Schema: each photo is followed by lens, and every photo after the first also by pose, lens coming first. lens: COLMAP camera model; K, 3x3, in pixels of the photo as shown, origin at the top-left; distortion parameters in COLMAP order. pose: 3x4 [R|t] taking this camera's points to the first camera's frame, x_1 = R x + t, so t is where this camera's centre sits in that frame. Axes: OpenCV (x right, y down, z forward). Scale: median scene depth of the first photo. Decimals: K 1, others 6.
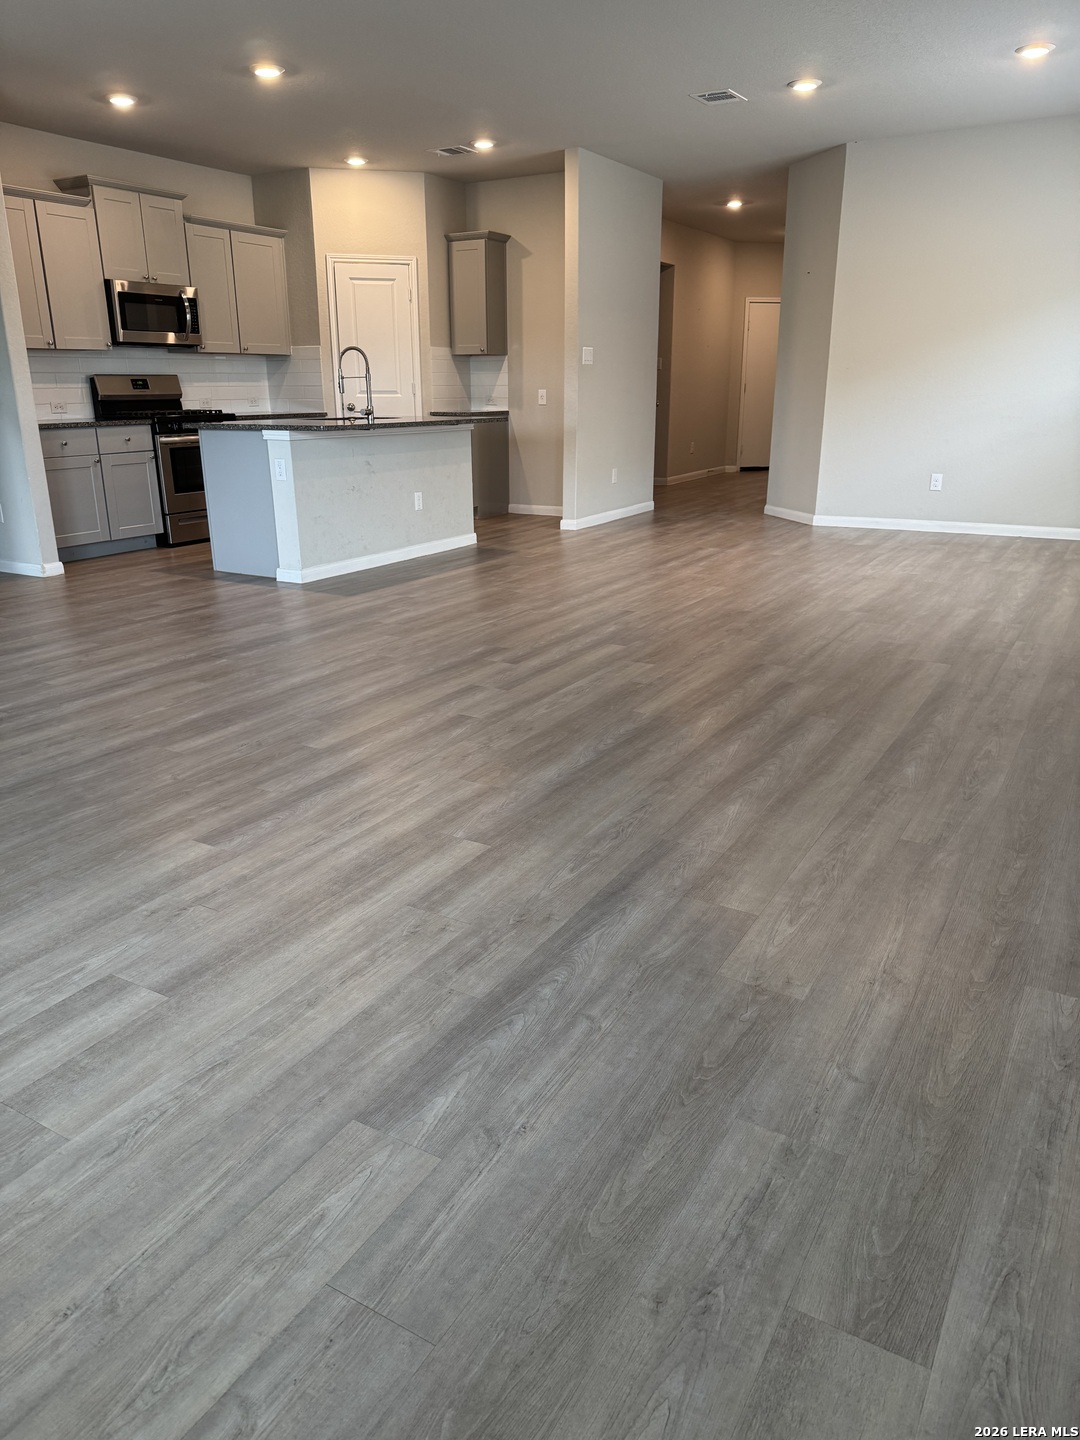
lens RADIAL K [[1033.3, 0, 535.7], [0, 1033.3, 716.0], [0, 0, 1]] dist [-0.004983, -0.001983]
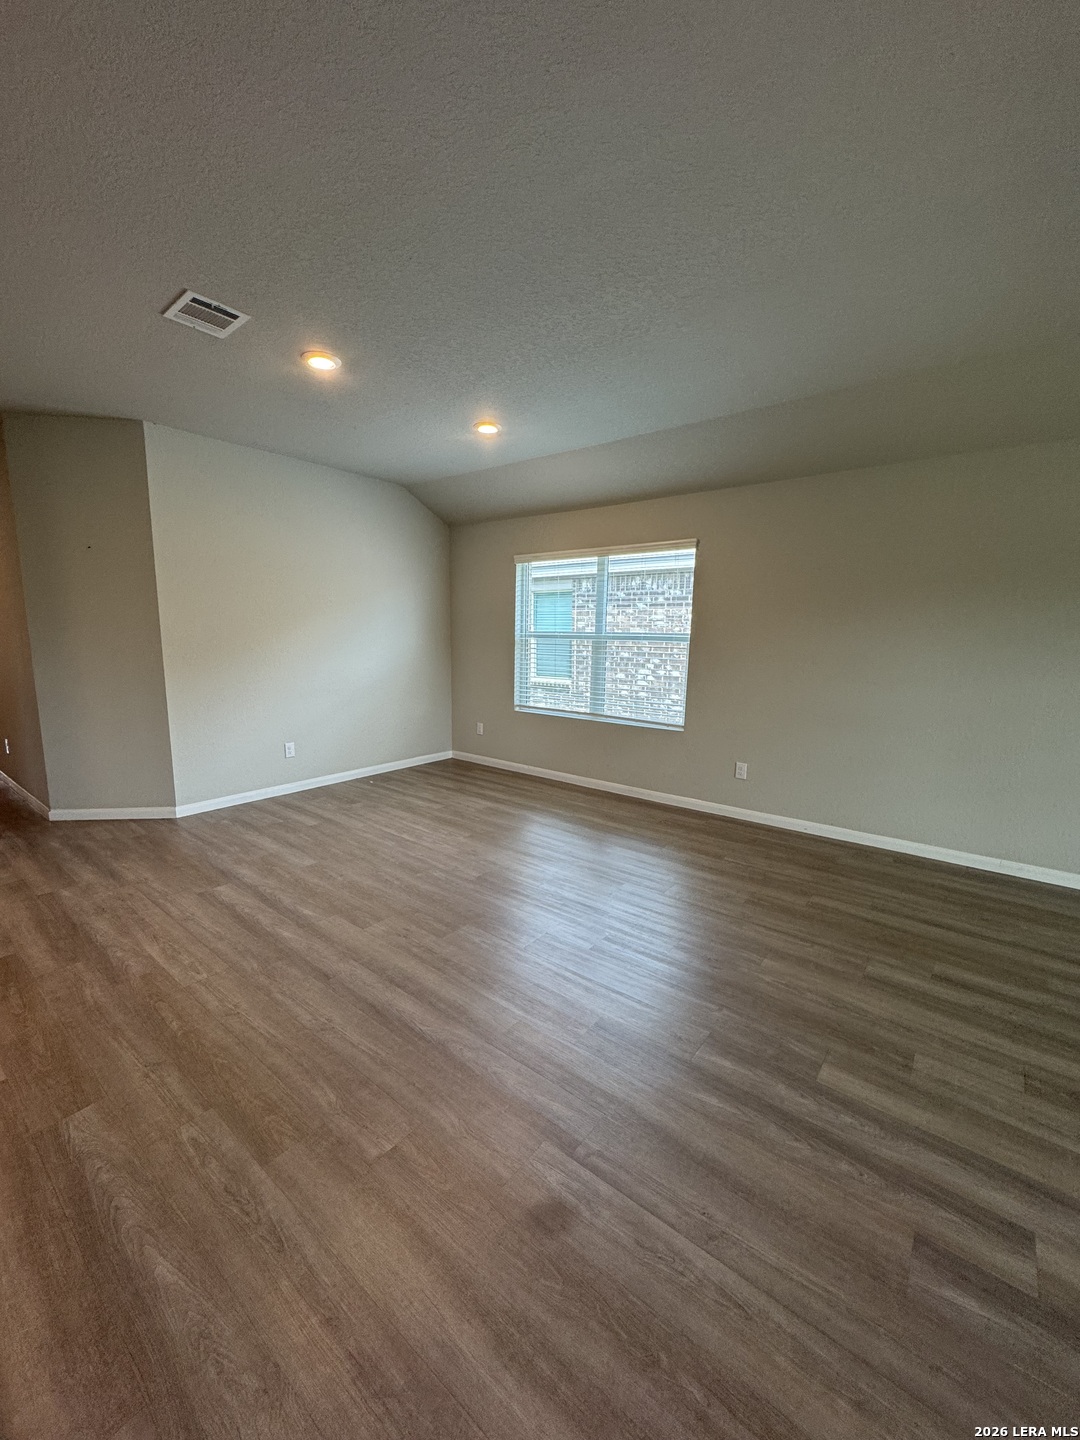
lens RADIAL K [[573.3, 0, 538.4], [0, 573.3, 731.0], [0, 0, 1]] dist [-0.003352, -0.000412]
pose [[0.147131, -0.143636, 0.978632, -0.310636], [0.290778, 0.951962, 0.096005, -0.403258], [-0.945410, 0.270440, 0.181830, 1.116660]]
